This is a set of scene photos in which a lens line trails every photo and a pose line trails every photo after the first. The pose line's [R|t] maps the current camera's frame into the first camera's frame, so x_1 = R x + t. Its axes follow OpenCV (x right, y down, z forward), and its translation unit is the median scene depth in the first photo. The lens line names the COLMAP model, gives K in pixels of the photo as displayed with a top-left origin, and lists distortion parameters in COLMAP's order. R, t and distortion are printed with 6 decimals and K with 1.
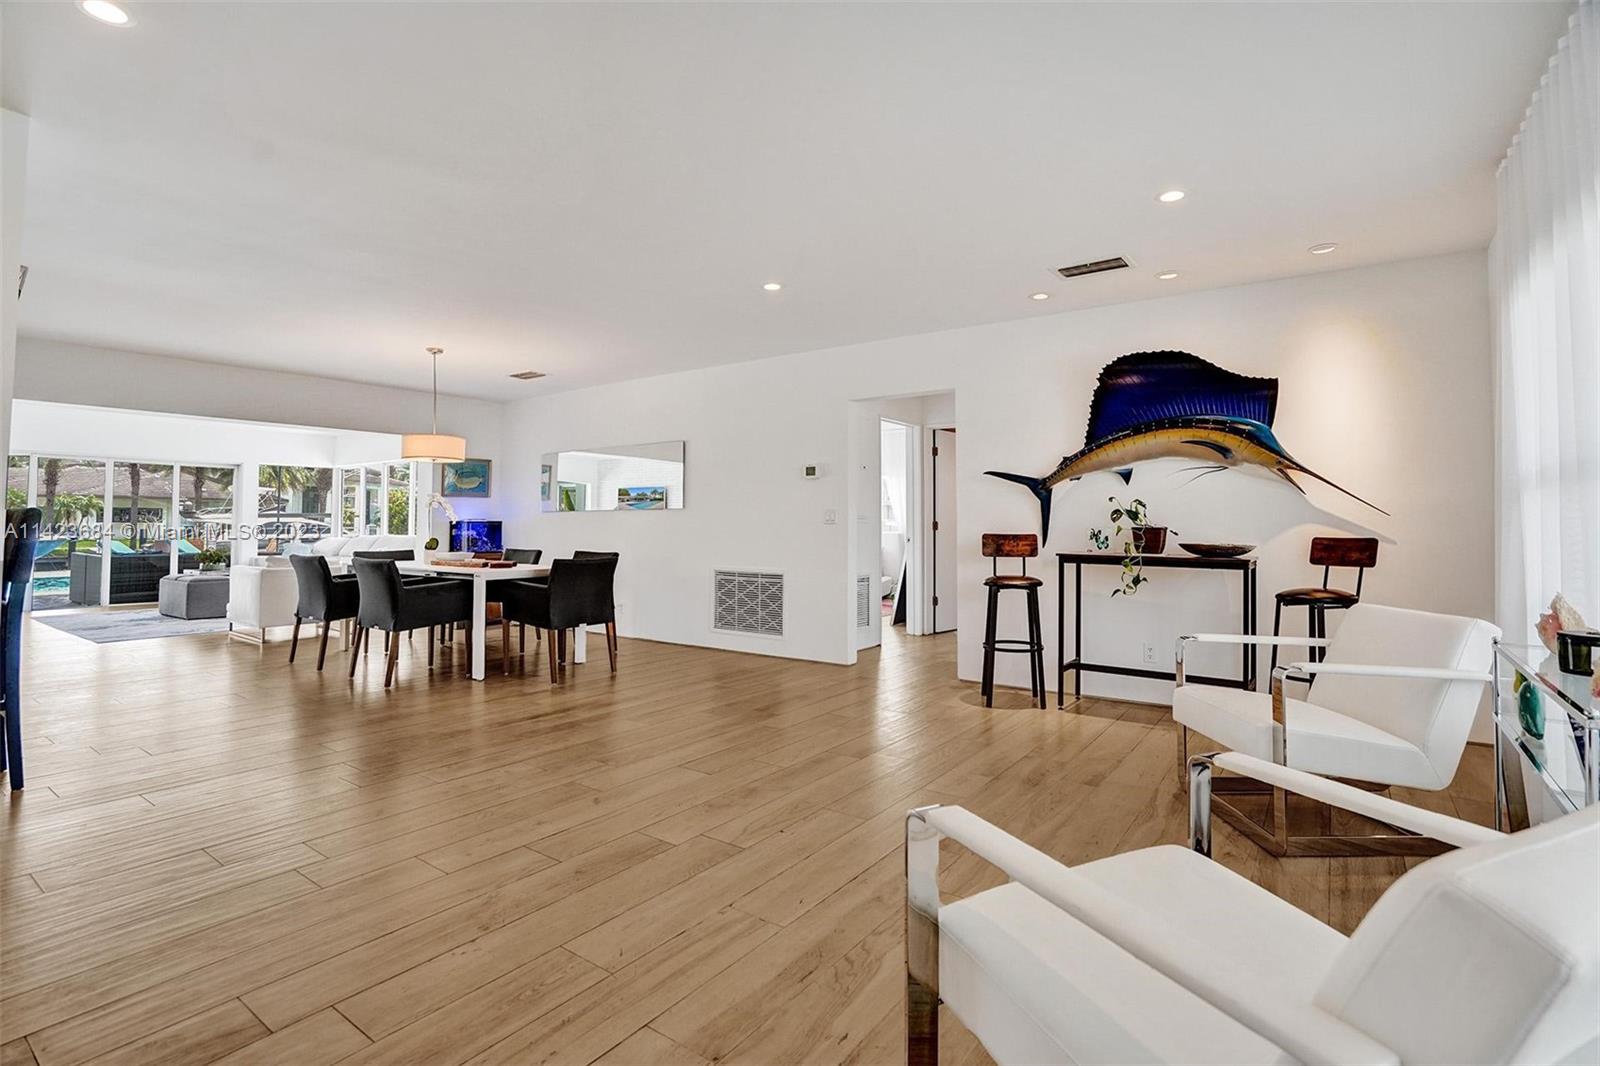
lens RADIAL K [[763.9, 0, 791.3], [0, 763.9, 524.2], [0, 0, 1]] dist [-0.031381, 0.005623]
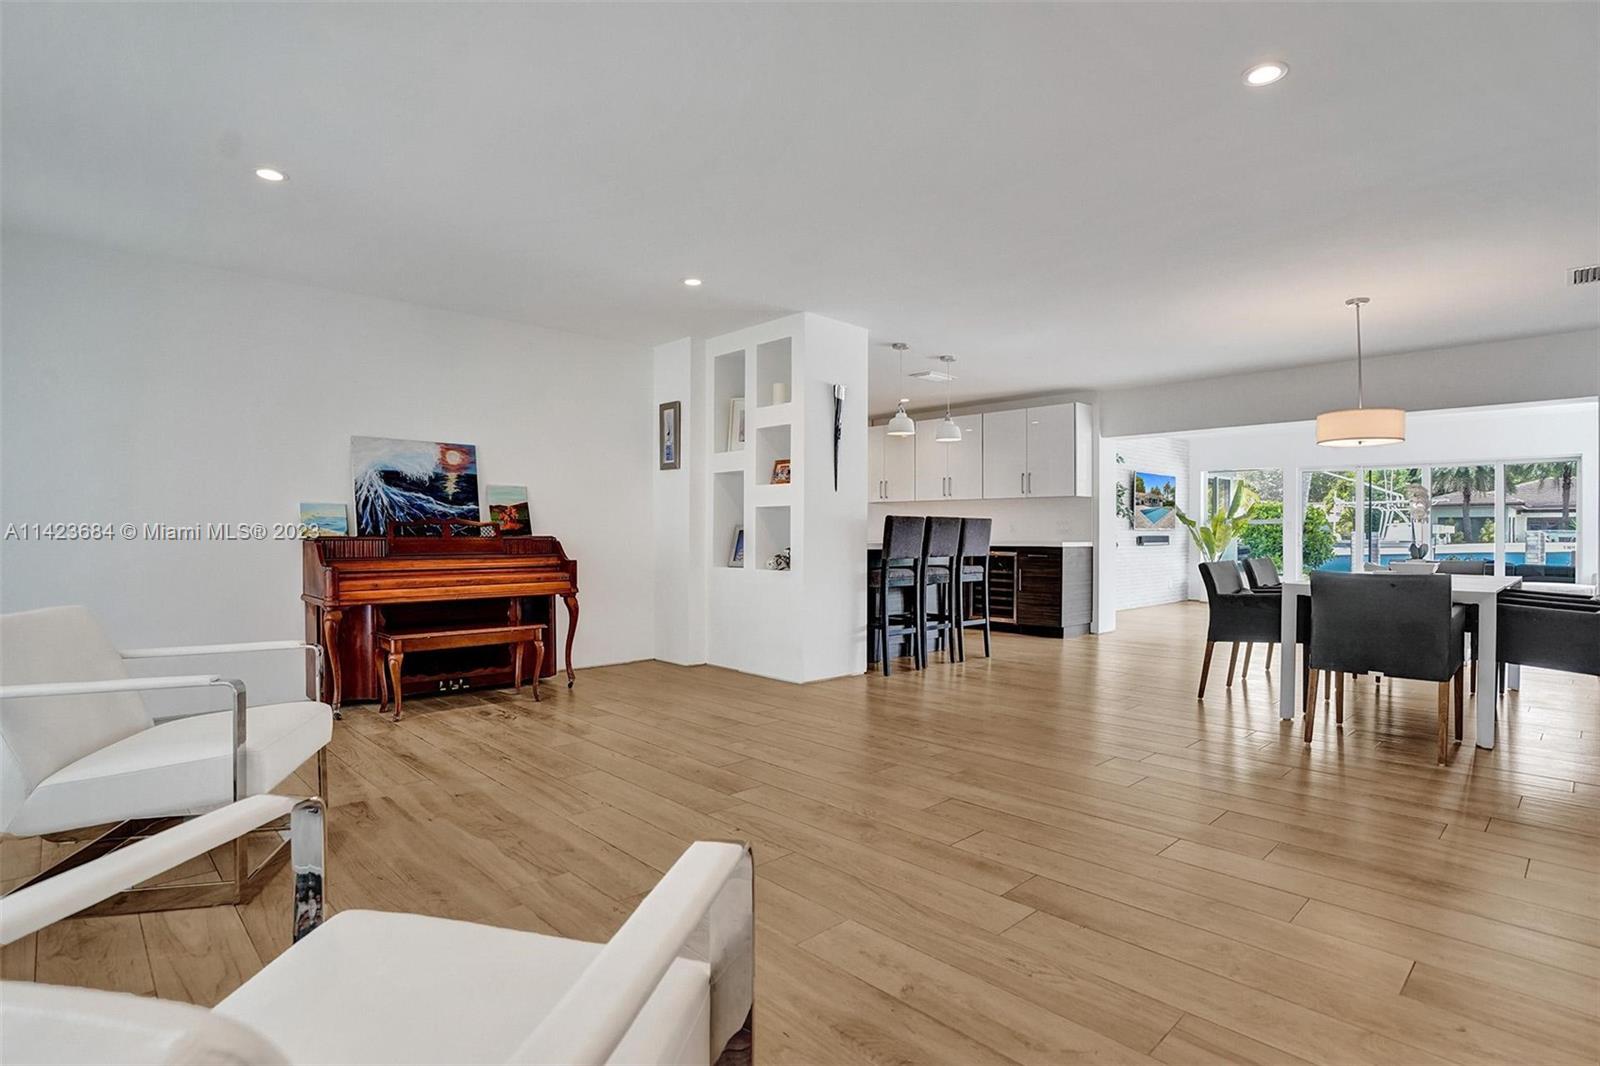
lens RADIAL K [[763.9, 0, 792.8], [0, 763.9, 539.9], [0, 0, 1]] dist [-0.031381, 0.005623]
pose [[-0.163434, 0.004684, -0.986543, 0.956759], [0.003750, 0.999984, 0.004127, 0.016406], [0.986547, -0.003025, -0.163449, 1.223867]]
